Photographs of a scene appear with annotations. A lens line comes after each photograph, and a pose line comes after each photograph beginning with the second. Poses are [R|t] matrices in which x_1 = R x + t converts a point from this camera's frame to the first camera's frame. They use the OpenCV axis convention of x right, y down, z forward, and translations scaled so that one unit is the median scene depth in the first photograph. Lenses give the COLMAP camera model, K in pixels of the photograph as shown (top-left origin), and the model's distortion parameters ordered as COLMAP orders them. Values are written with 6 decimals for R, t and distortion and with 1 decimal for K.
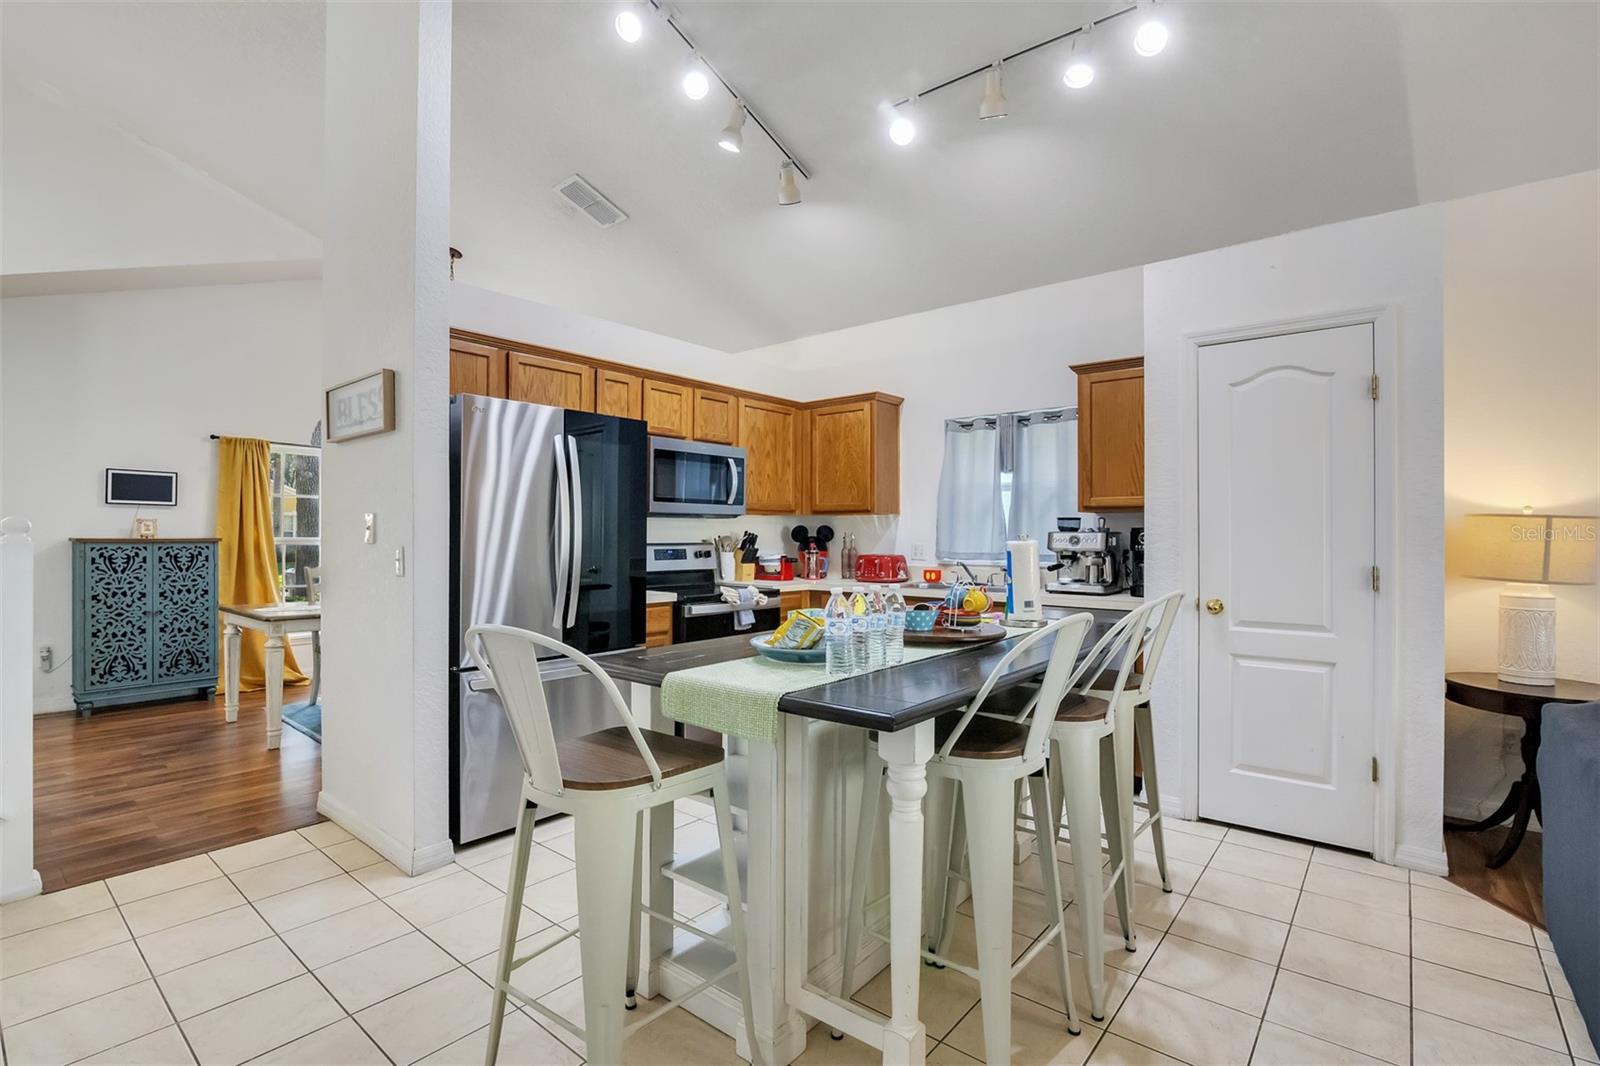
lens RADIAL K [[769.6, 0, 800.0], [0, 769.6, 533.0], [0, 0, 1]] dist [0.000062, -0.000033]
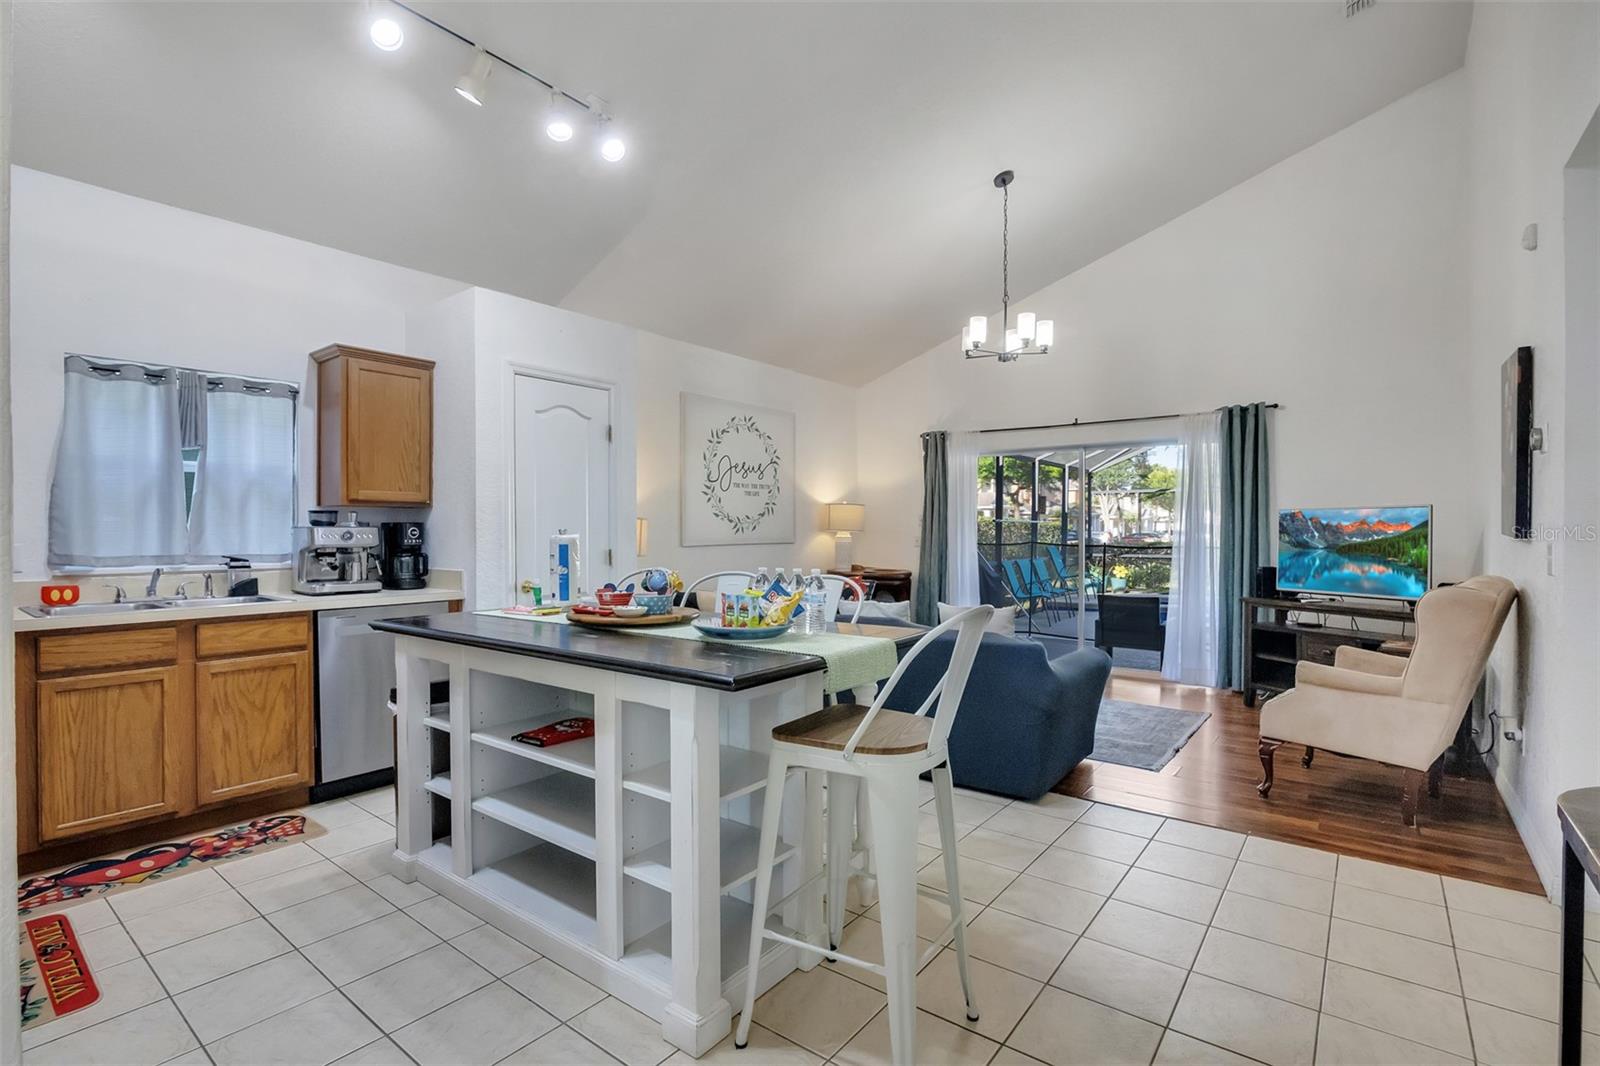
lens RADIAL K [[722.8, 0, 800.0], [0, 722.8, 533.0], [0, 0, 1]] dist [-0.000496, -0.000060]
pose [[-0.009023, -0.008958, 0.999919, -0.517891], [-0.002016, 0.999958, 0.008940, -0.002465], [-0.999957, -0.001935, -0.009041, 0.464635]]
